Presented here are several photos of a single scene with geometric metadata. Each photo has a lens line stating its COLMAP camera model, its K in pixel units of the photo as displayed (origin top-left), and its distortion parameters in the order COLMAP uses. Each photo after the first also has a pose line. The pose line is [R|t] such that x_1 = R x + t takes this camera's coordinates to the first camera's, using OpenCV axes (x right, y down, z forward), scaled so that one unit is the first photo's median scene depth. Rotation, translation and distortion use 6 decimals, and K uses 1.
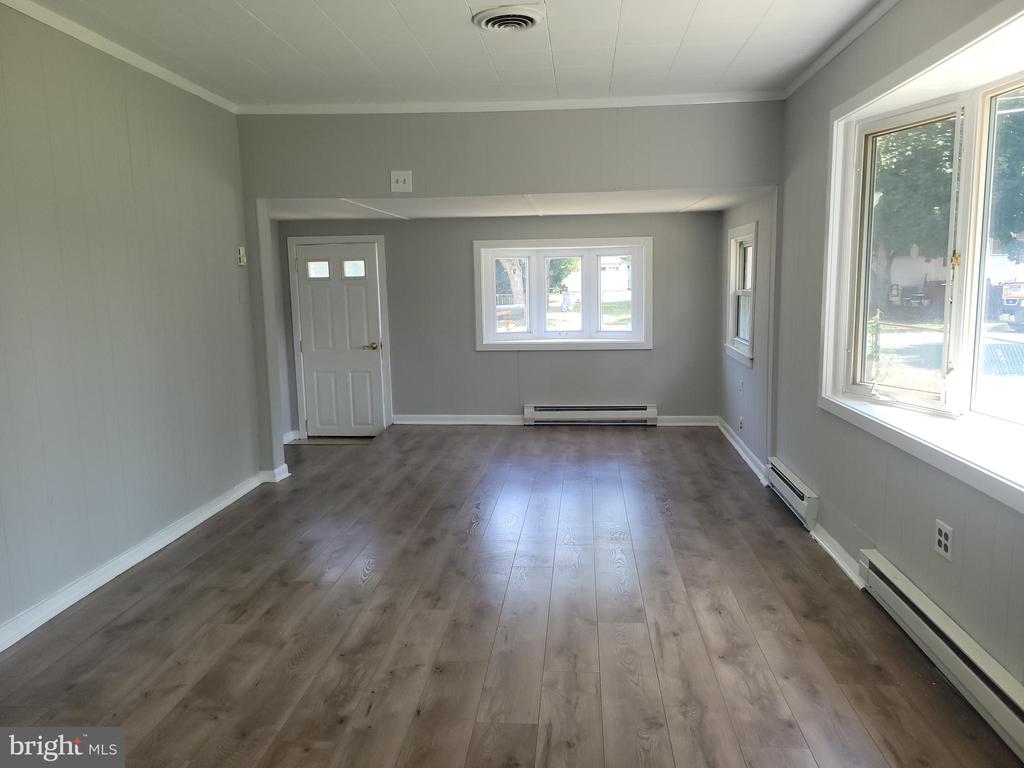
lens RADIAL K [[763.7, 0, 512.0], [0, 763.7, 384.0], [0, 0, 1]] dist [0.013355, 0.001027]
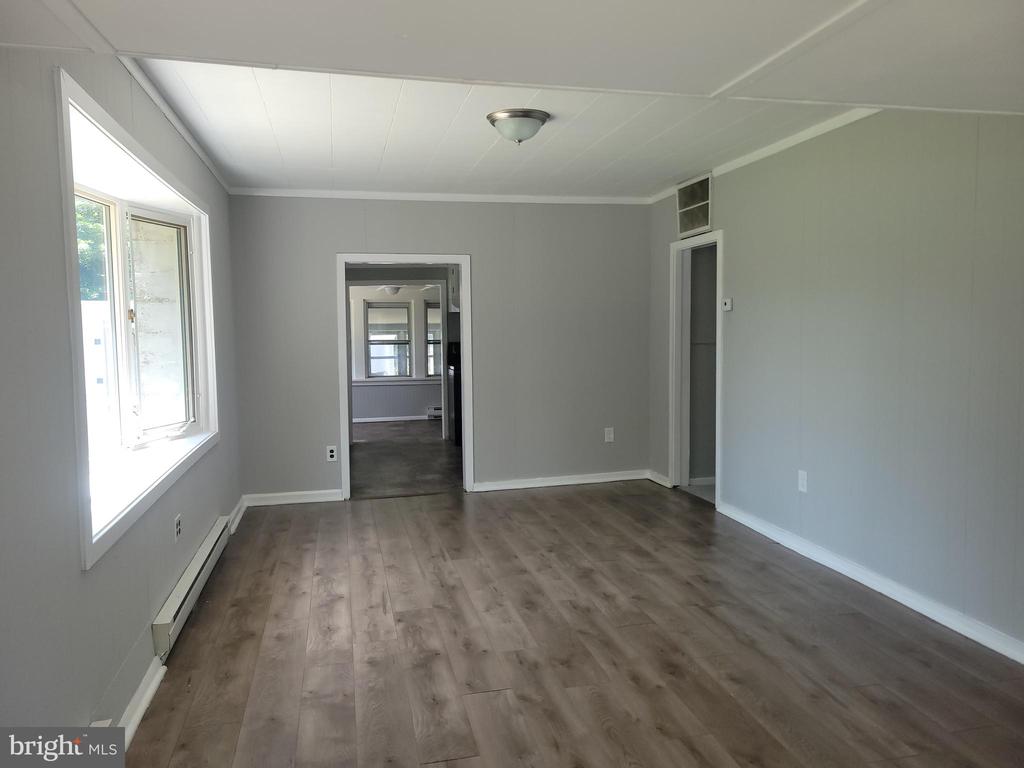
lens RADIAL K [[763.7, 0, 512.0], [0, 763.7, 384.0], [0, 0, 1]] dist [0.013355, 0.001027]
pose [[-0.951277, 0.053576, -0.303646, 0.376614], [-0.013333, 0.976719, 0.214107, -0.336390], [0.308048, 0.207723, -0.928417, 2.299355]]
